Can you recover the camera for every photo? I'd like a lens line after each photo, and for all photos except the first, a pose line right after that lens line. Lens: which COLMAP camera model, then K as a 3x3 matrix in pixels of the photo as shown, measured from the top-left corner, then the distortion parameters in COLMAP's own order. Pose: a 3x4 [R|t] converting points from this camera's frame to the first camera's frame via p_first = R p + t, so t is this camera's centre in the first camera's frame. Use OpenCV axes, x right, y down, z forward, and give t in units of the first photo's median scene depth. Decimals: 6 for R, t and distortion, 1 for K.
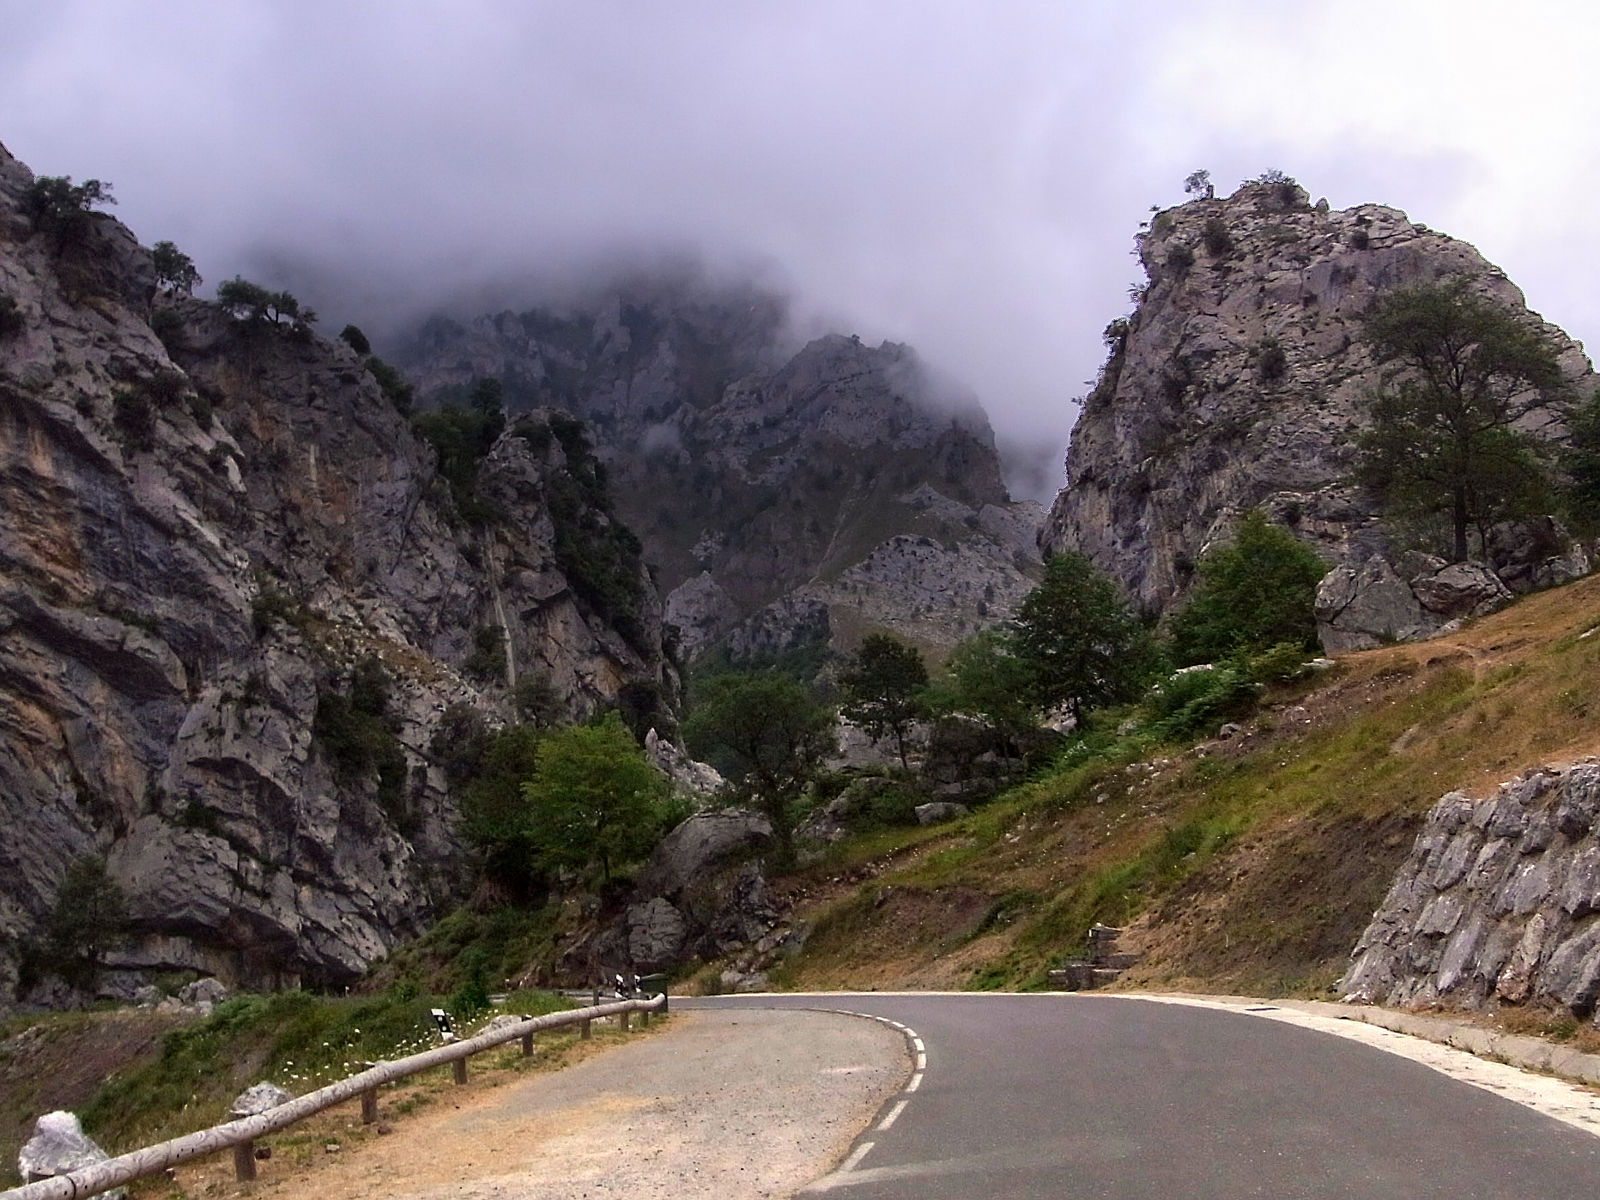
lens RADIAL K [[1776.9, 0, 802.9], [0, 1776.9, 572.0], [0, 0, 1]] dist [-0.094178, 0.007227]
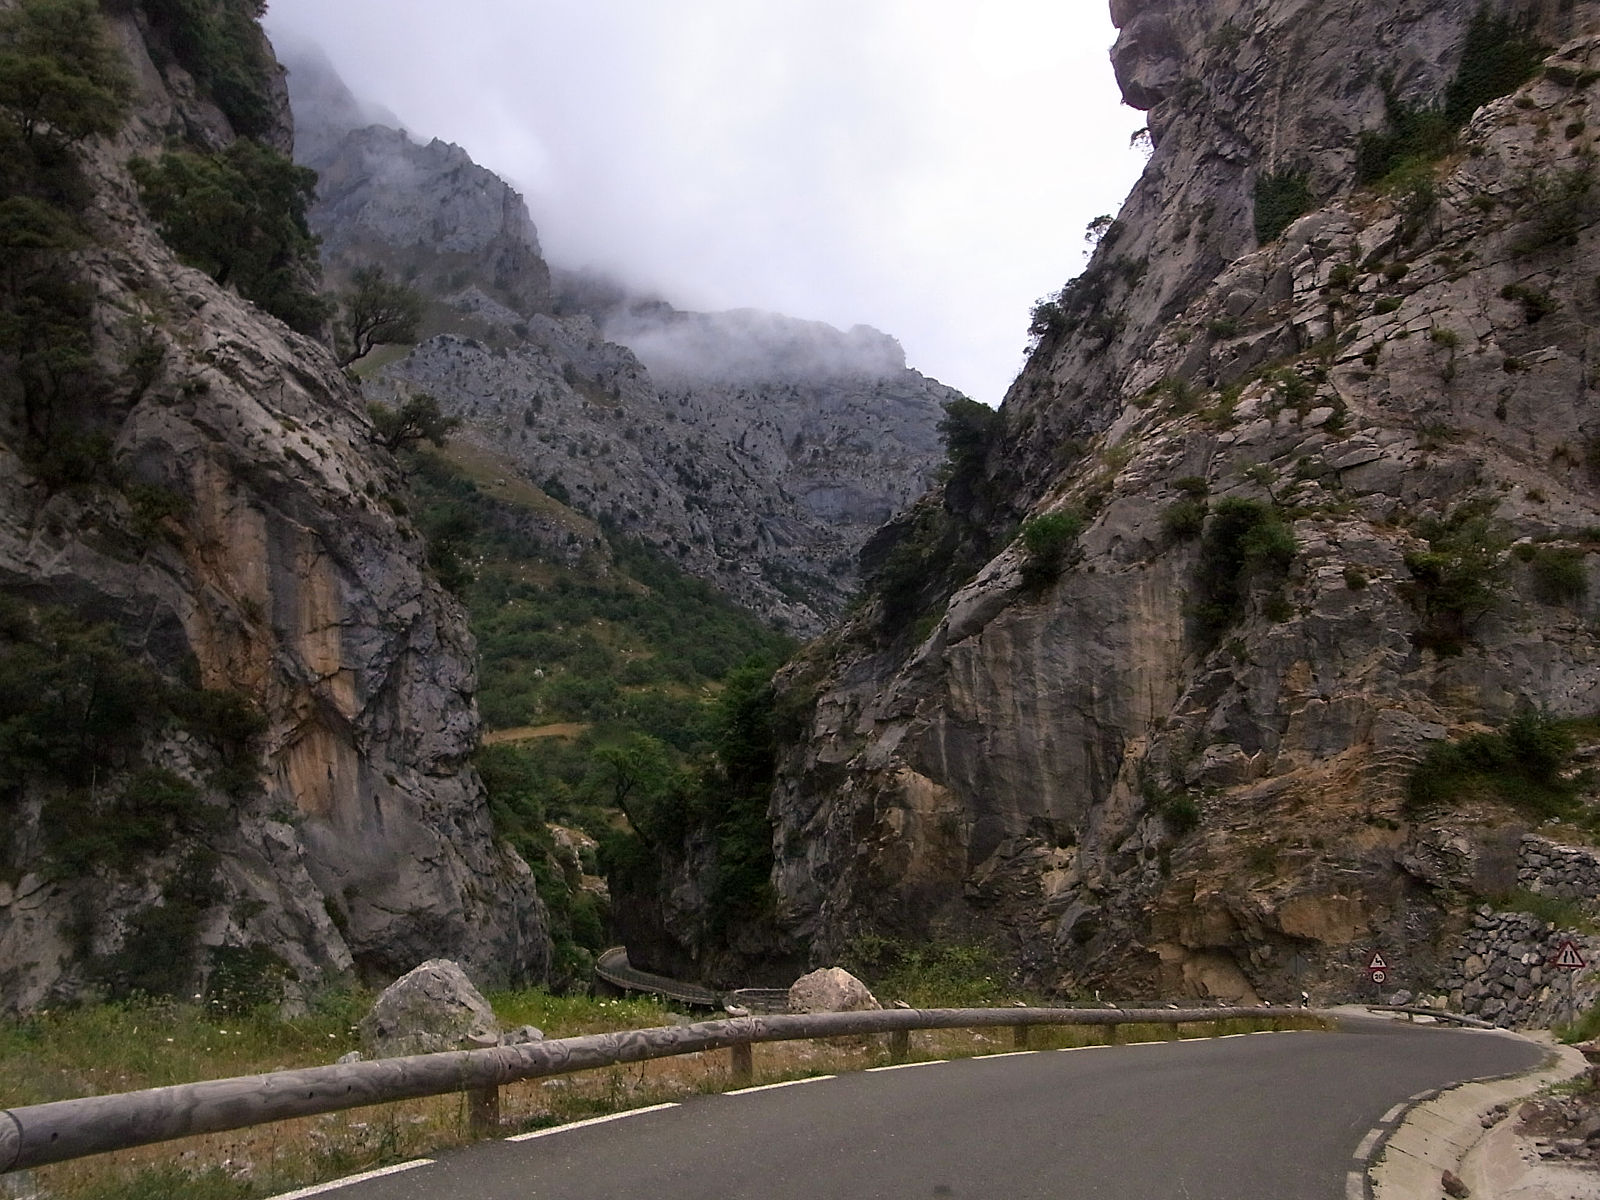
lens RADIAL K [[1674.7, 0, 838.5], [0, 1674.7, 601.4], [0, 0, 1]] dist [-0.130061, 0.199608]
pose [[0.947284, 0.062309, 0.314277, -0.093976], [-0.094421, 0.991636, 0.087997, 0.139365], [-0.306165, -0.113032, 0.945244, 0.561421]]
